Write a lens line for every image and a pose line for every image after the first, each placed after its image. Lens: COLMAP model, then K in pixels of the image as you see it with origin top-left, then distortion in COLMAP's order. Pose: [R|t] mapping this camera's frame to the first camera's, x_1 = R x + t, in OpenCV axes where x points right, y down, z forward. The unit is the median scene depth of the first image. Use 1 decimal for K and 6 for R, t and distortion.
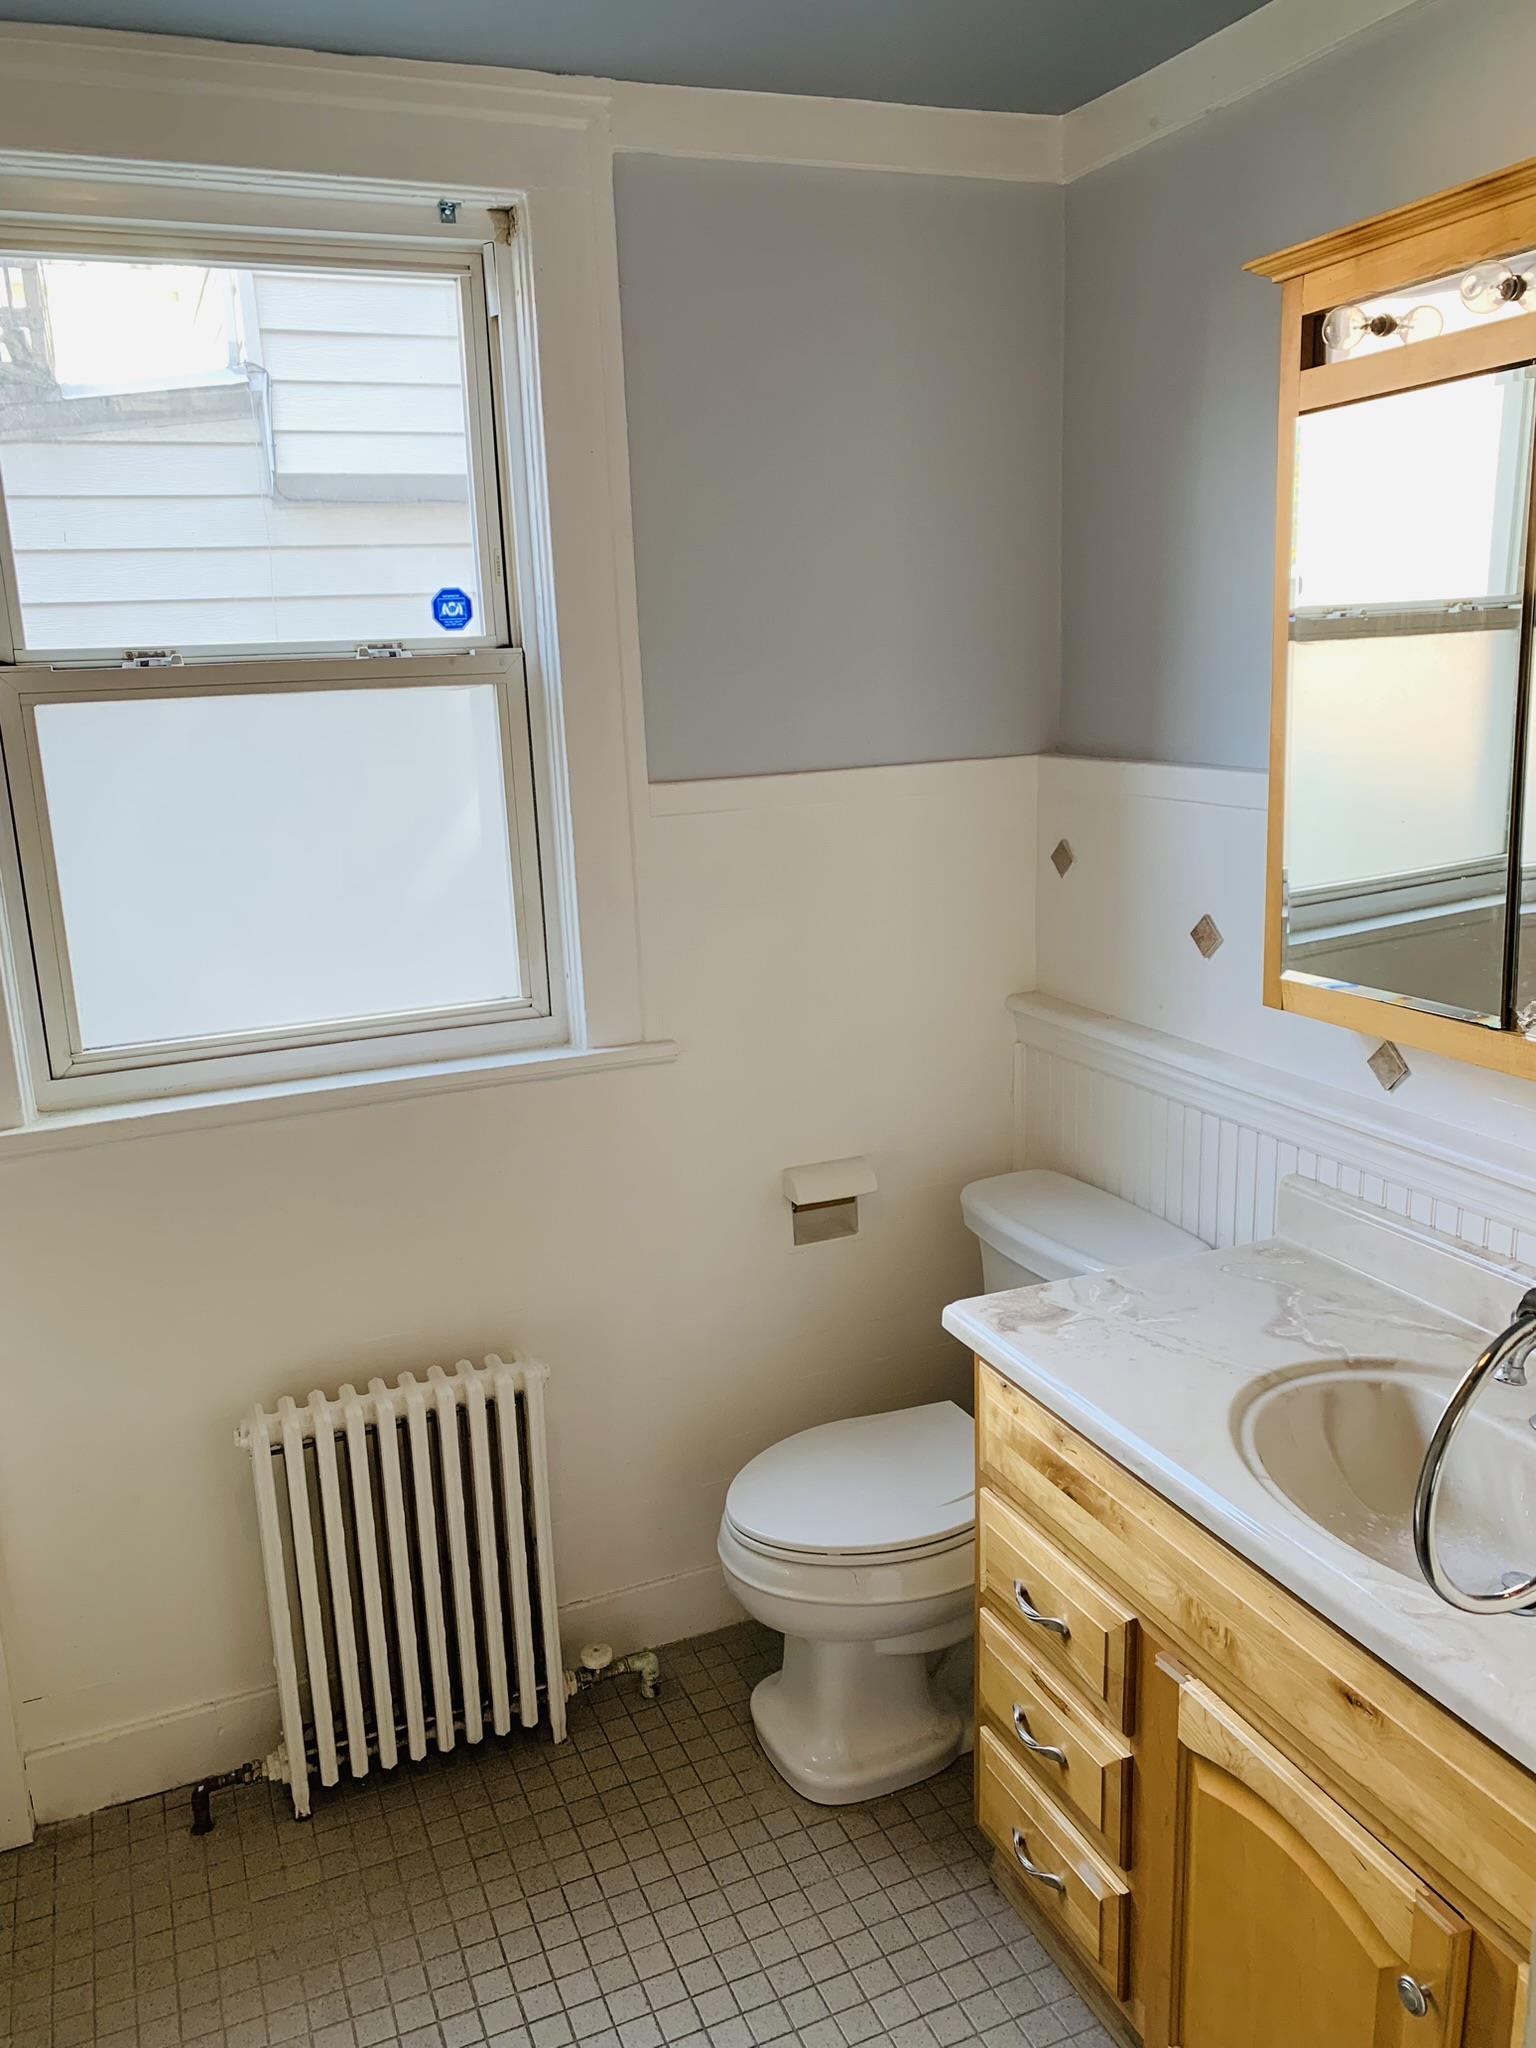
lens RADIAL K [[1567.5, 0, 761.6], [0, 1567.5, 1030.5], [0, 0, 1]] dist [0.027955, -0.029764]
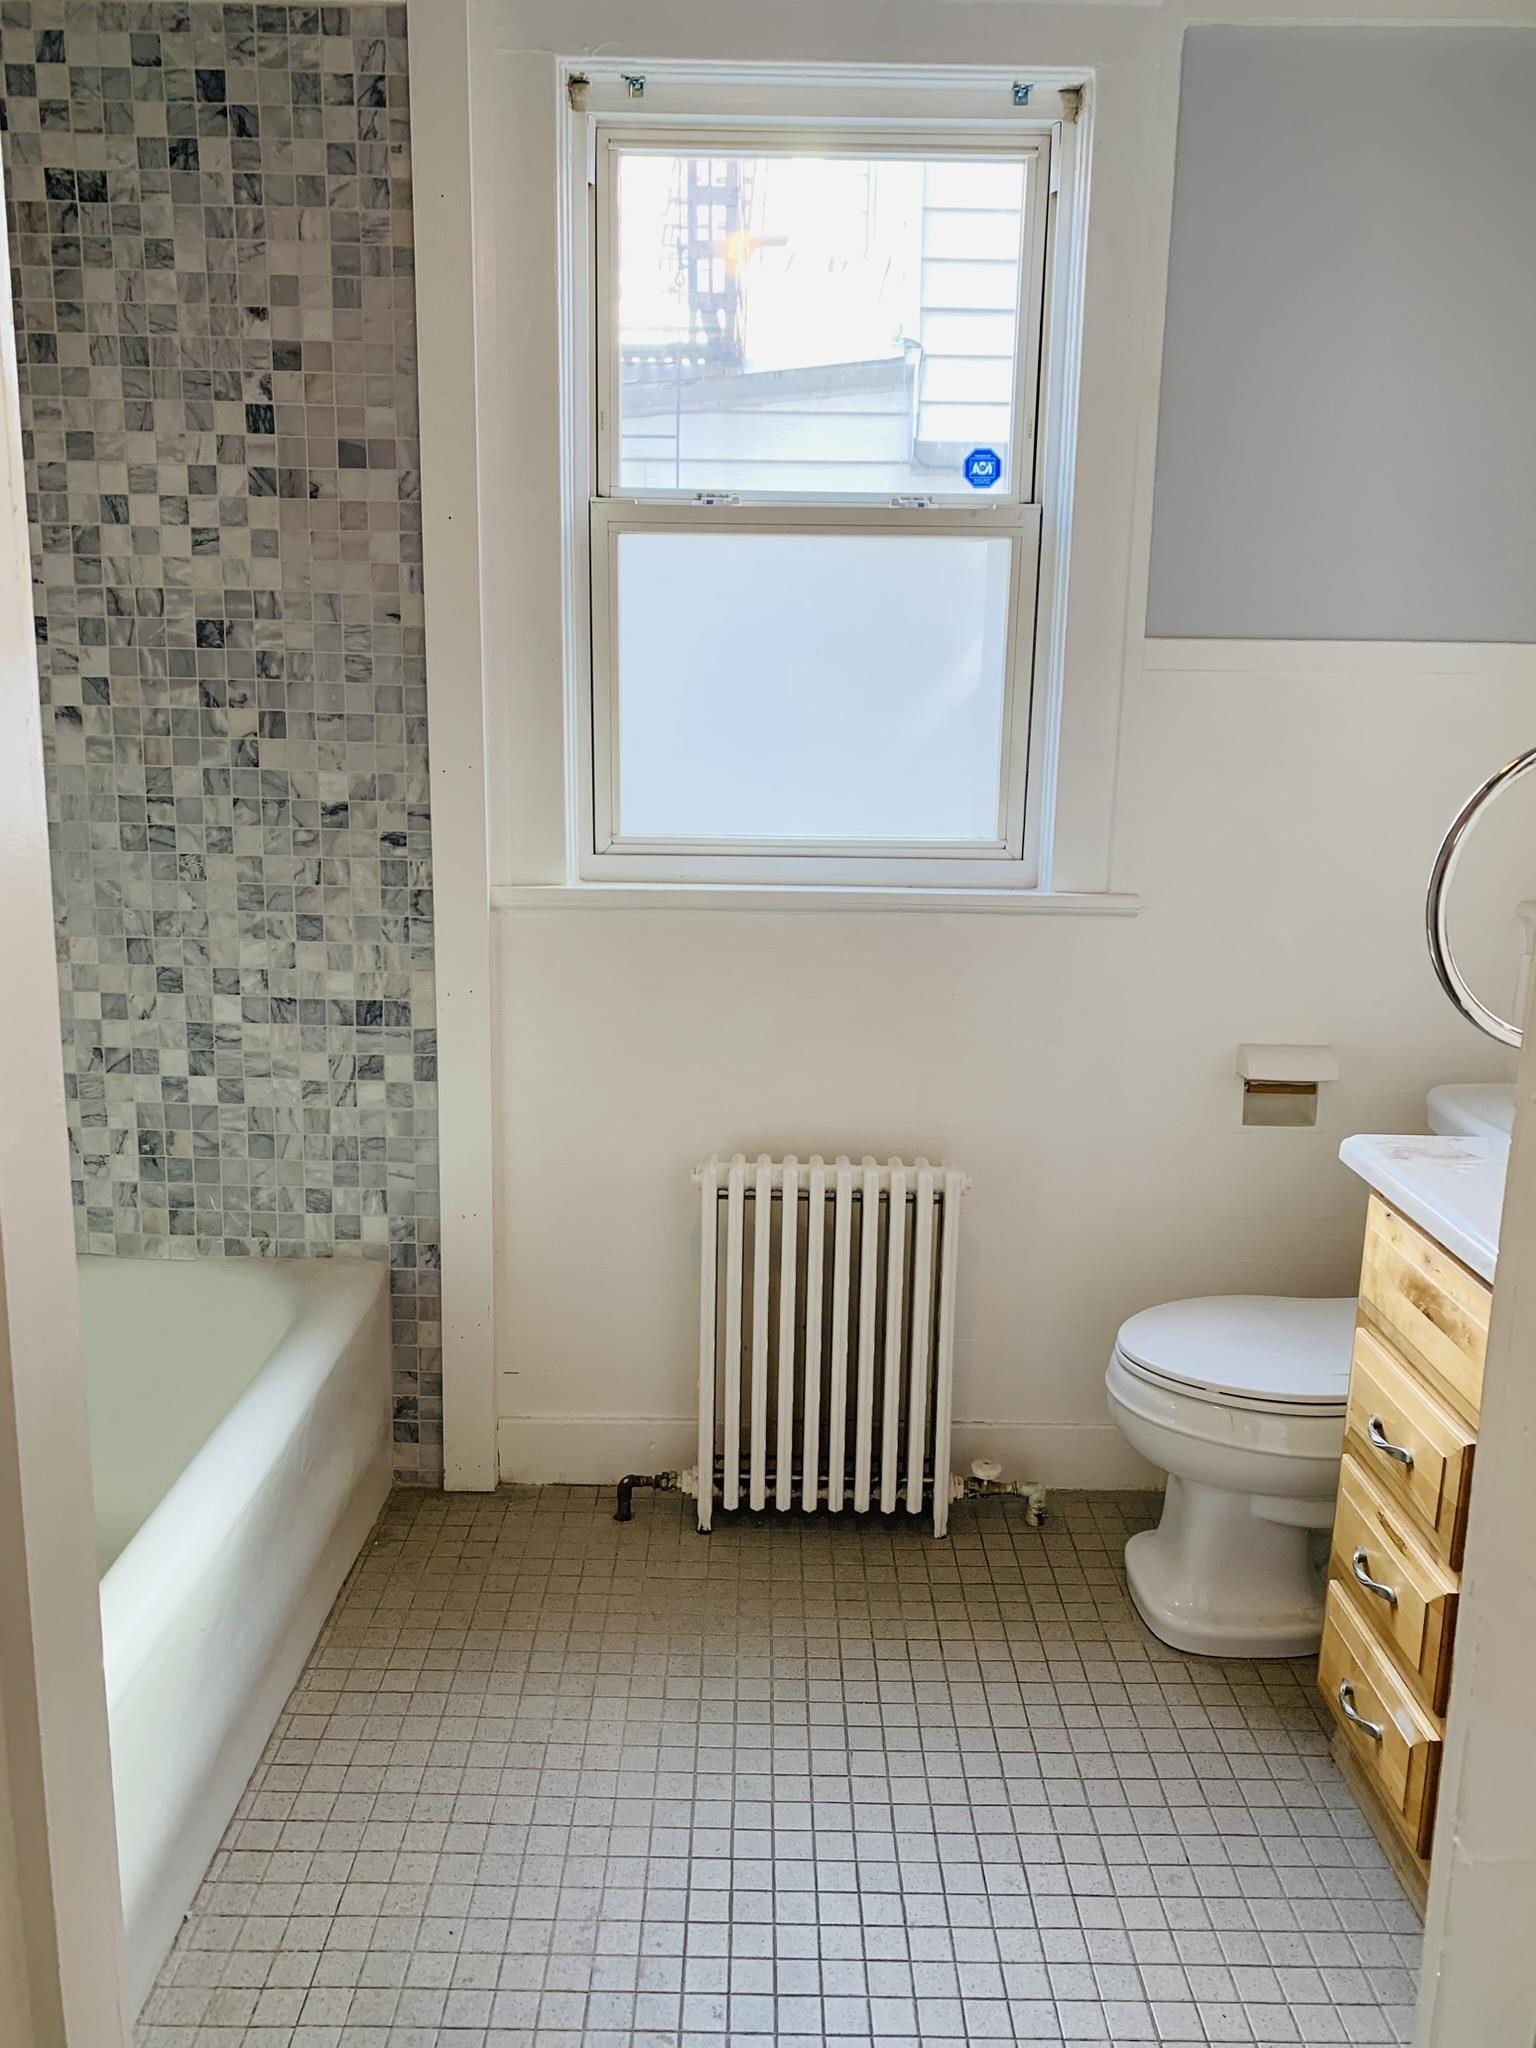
lens RADIAL K [[1567.5, 0, 769.3], [0, 1567.5, 1013.5], [0, 0, 1]] dist [0.027955, -0.029764]
pose [[0.923020, 0.130444, -0.361964, 0.112040], [-0.137978, 0.990422, 0.005078, 0.122260], [0.359160, 0.045256, 0.932178, -0.047464]]
